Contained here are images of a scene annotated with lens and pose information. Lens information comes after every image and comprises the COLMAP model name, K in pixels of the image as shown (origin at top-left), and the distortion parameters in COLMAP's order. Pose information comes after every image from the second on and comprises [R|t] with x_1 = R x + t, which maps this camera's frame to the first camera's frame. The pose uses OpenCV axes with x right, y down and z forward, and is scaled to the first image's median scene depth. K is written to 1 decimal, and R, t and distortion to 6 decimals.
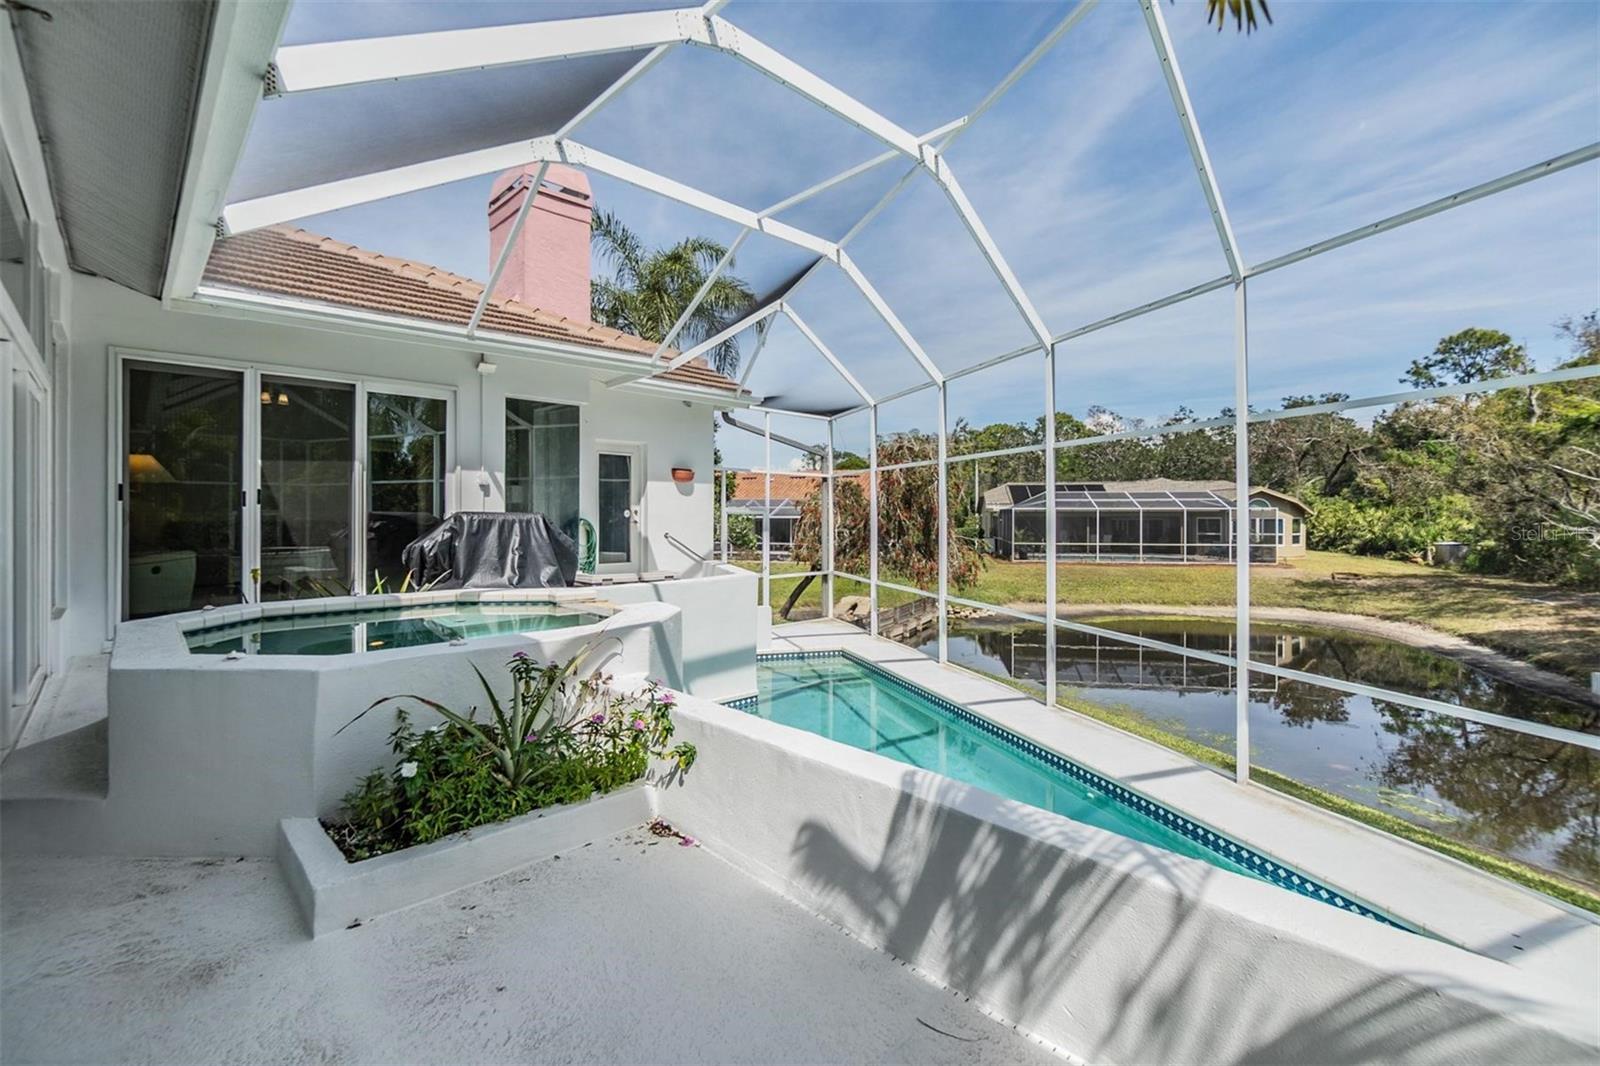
lens RADIAL K [[709.1, 0, 791.9], [0, 709.1, 519.3], [0, 0, 1]] dist [0.000524, 0.000477]
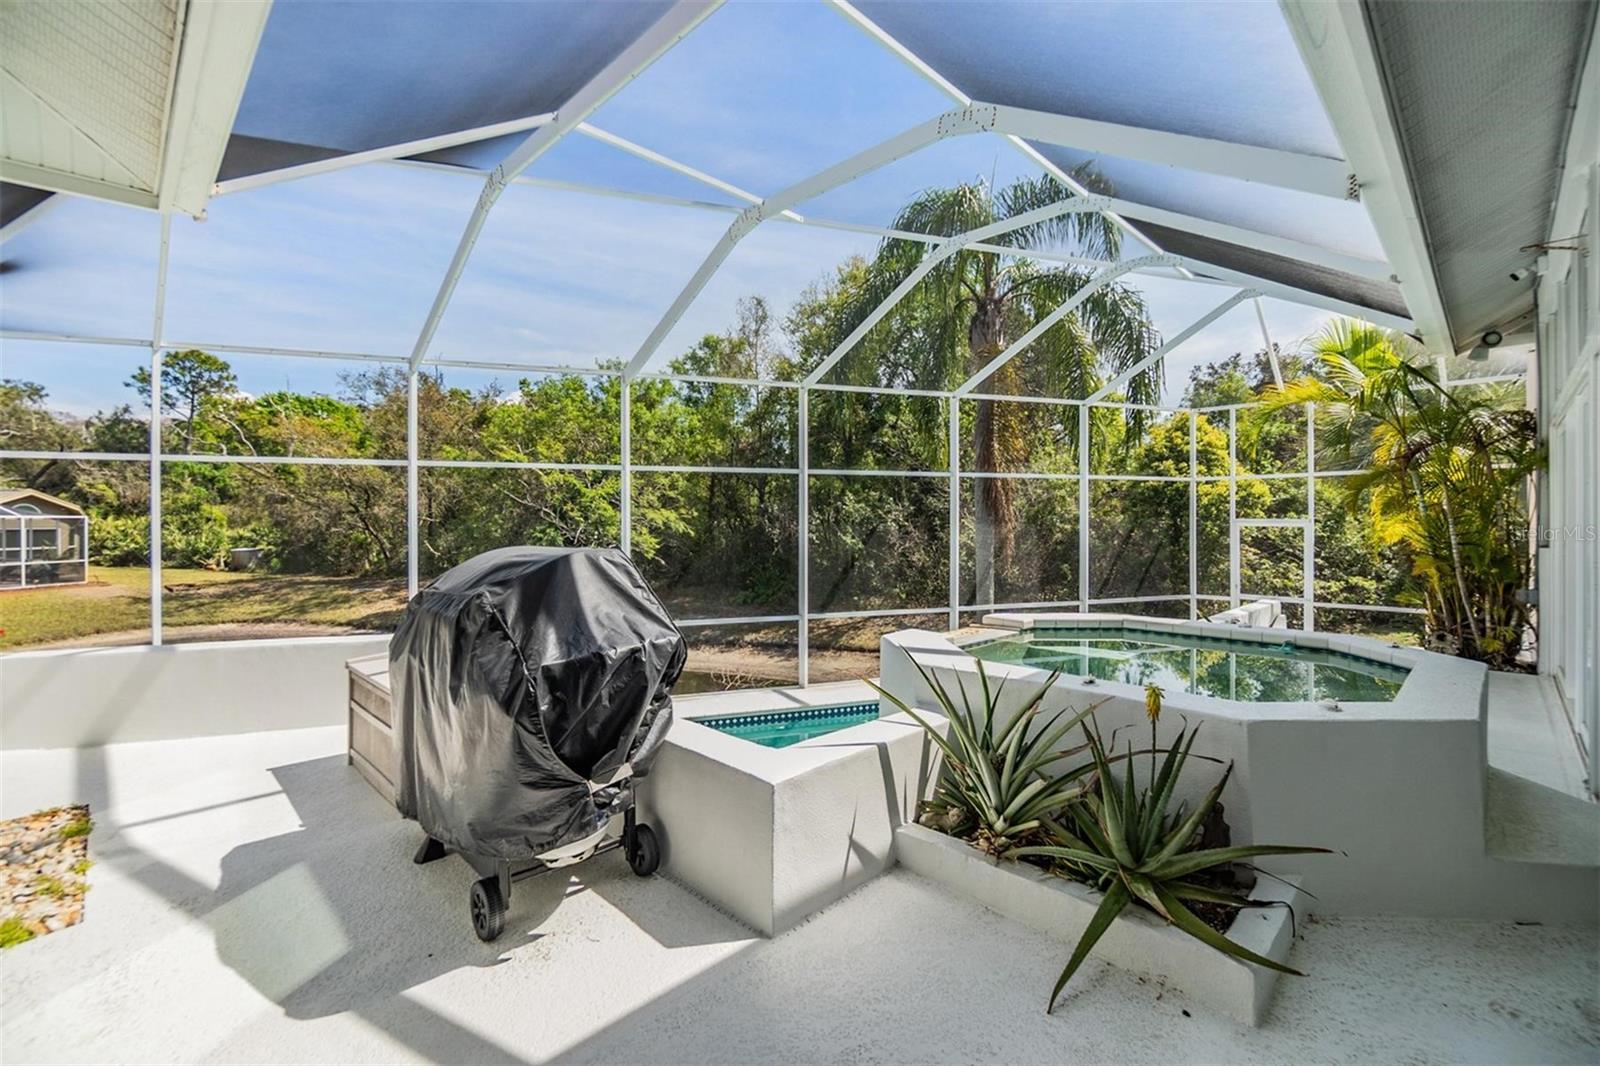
lens RADIAL K [[696.5, 0, 798.9], [0, 696.5, 512.2], [0, 0, 1]] dist [-0.002202, 0.000211]
pose [[-0.025100, 0.009928, 0.999636, -0.132502], [0.011475, 0.999888, -0.009643, -0.002439], [-0.999619, 0.011229, -0.025211, 0.136186]]
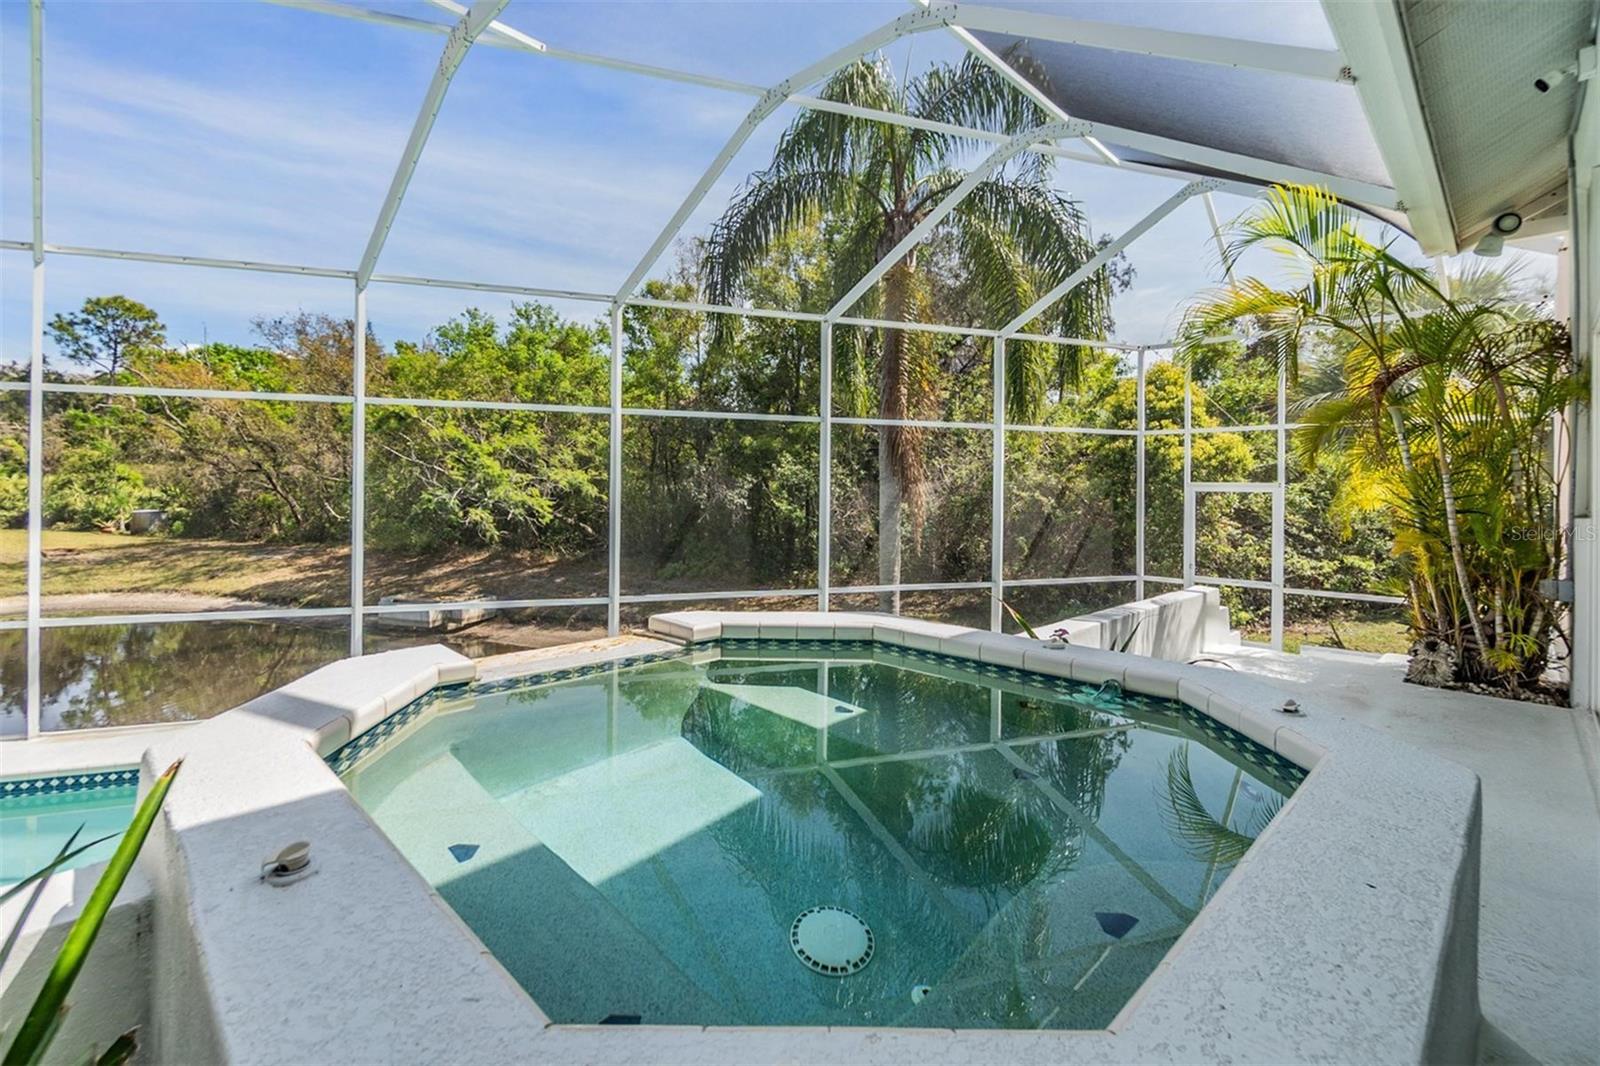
lens RADIAL K [[722.7, 0, 793.1], [0, 722.7, 478.5], [0, 0, 1]] dist [0.000295, -0.000960]
pose [[-0.024988, 0.013230, 0.999600, -0.090518], [-0.000235, 0.999912, -0.013240, 0.001141], [-0.999688, -0.000566, -0.024982, 0.091025]]
